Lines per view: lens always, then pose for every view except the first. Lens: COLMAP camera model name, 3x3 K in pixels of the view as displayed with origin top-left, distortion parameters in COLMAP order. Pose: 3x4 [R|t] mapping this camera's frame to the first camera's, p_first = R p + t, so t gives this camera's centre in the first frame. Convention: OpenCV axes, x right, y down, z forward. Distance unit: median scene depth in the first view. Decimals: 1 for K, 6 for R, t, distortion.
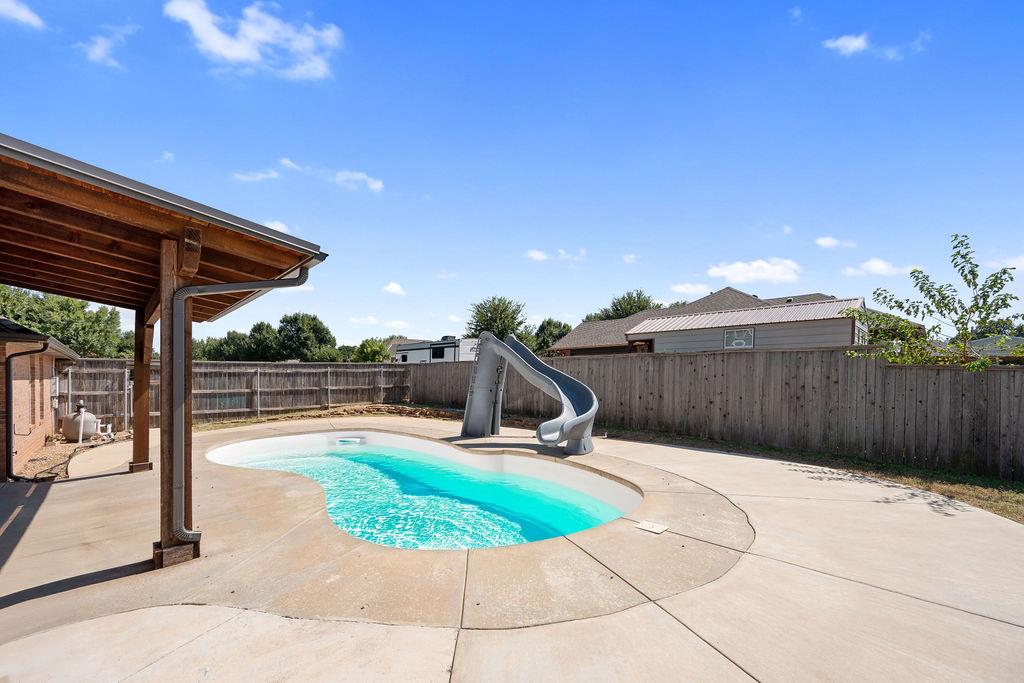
lens RADIAL K [[404.6, 0, 487.1], [0, 404.6, 377.2], [0, 0, 1]] dist [-0.001009, -0.000261]
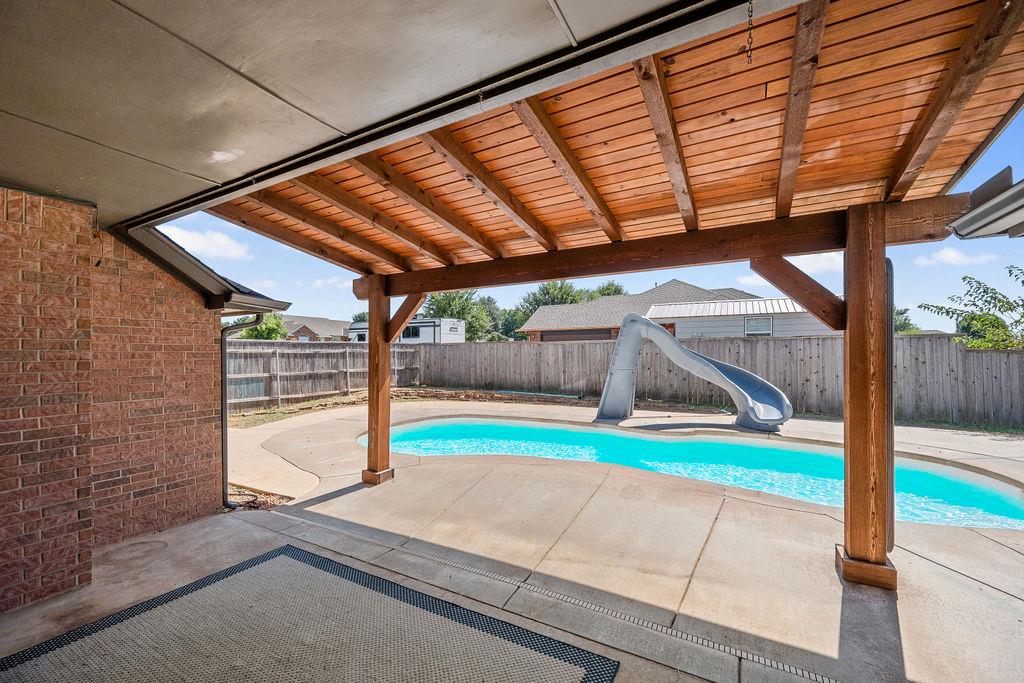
lens RADIAL K [[404.6, 0, 488.3], [0, 404.6, 350.7], [0, 0, 1]] dist [-0.001009, -0.000261]
pose [[0.961951, 0.003743, 0.273195, -0.379992], [0.000833, 0.999861, -0.016630, -0.002416], [-0.273220, 0.016224, 0.961815, 0.080093]]
